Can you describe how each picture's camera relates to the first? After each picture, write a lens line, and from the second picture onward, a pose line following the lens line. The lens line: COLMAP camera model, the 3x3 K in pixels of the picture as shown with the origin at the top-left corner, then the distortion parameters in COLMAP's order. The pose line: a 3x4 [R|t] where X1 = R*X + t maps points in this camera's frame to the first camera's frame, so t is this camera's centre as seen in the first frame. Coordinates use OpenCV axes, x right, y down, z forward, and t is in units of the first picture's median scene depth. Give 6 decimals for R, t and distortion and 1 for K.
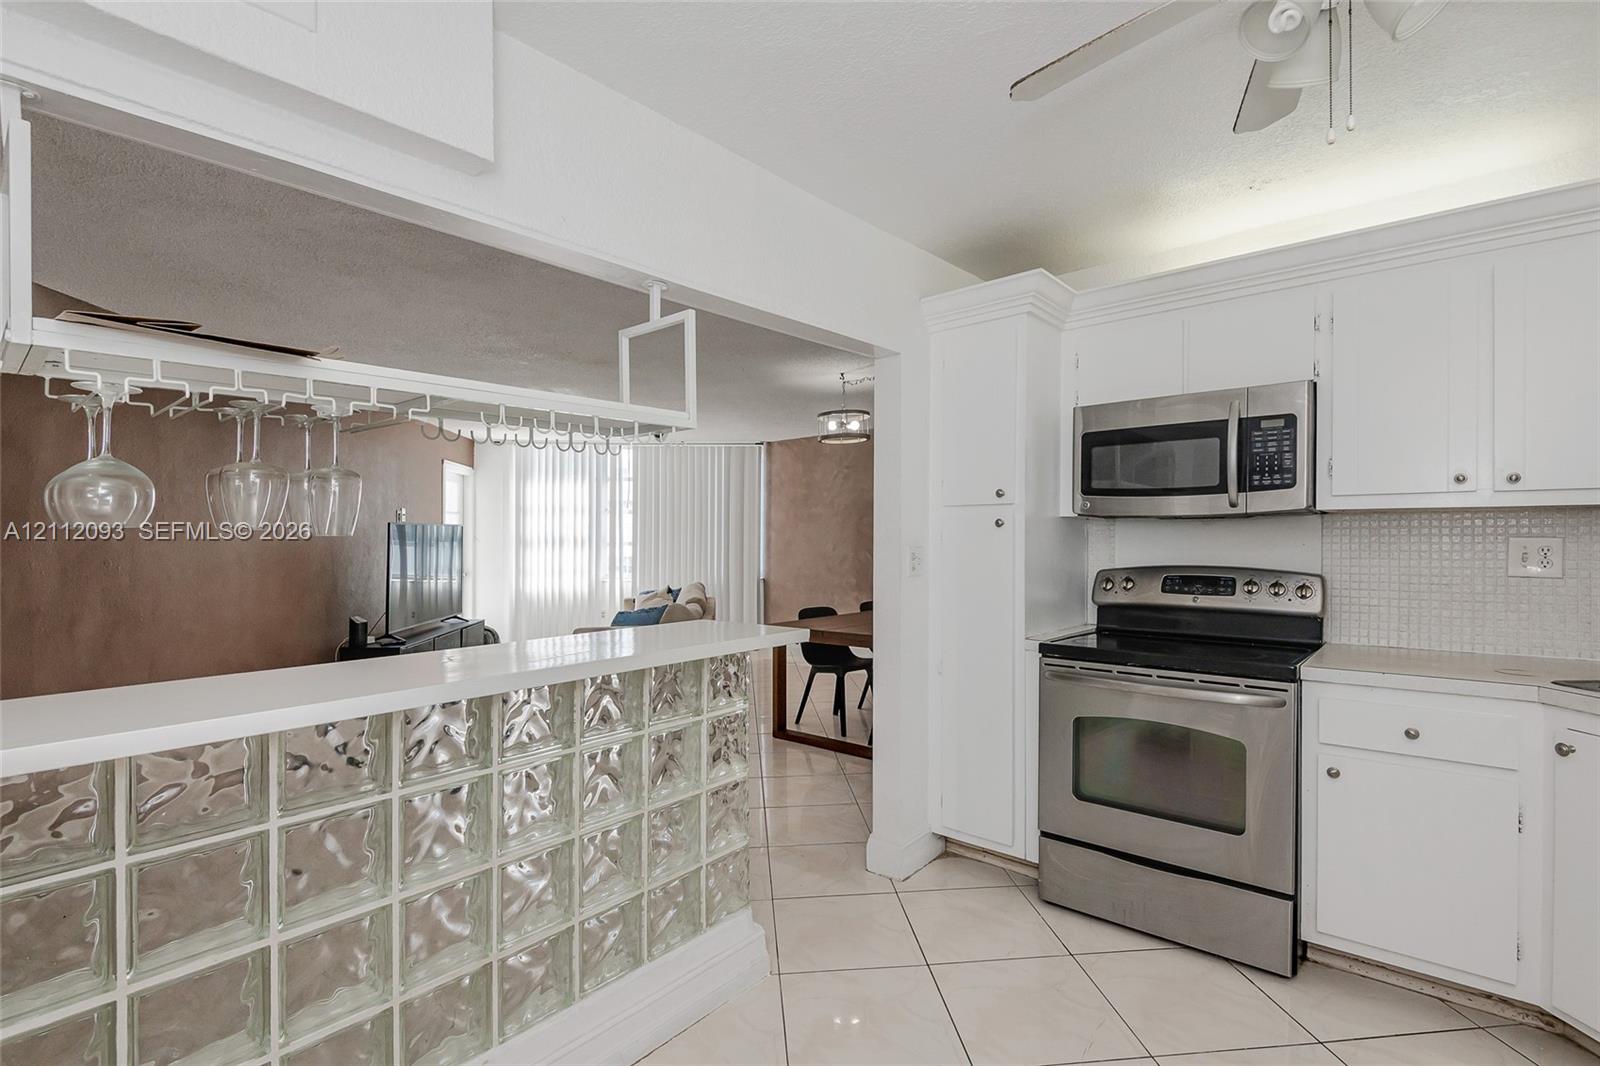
lens RADIAL K [[749.5, 0, 795.6], [0, 749.5, 555.8], [0, 0, 1]] dist [-0.002170, -0.001120]
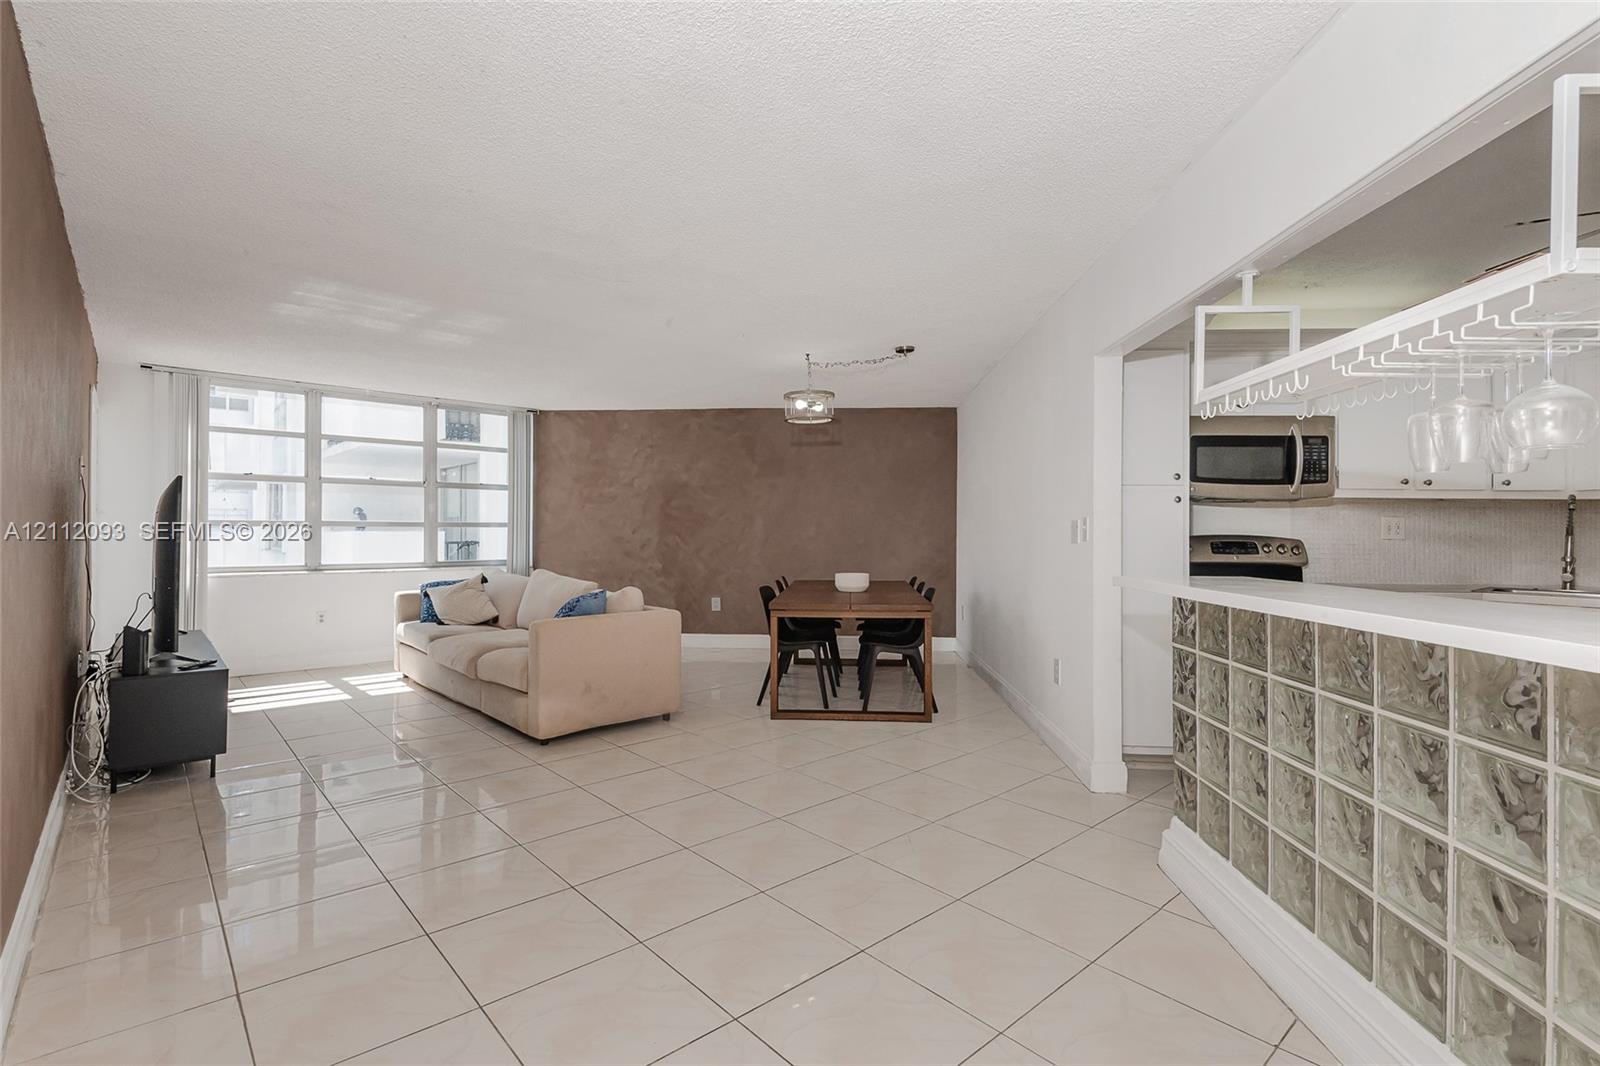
lens RADIAL K [[749.5, 0, 795.6], [0, 749.5, 555.8], [0, 0, 1]] dist [-0.002170, -0.001120]
pose [[0.797543, -0.005943, 0.603233, -1.130015], [0.002797, 0.999977, 0.006153, 0.048069], [-0.603256, -0.003220, 0.797541, 0.398285]]
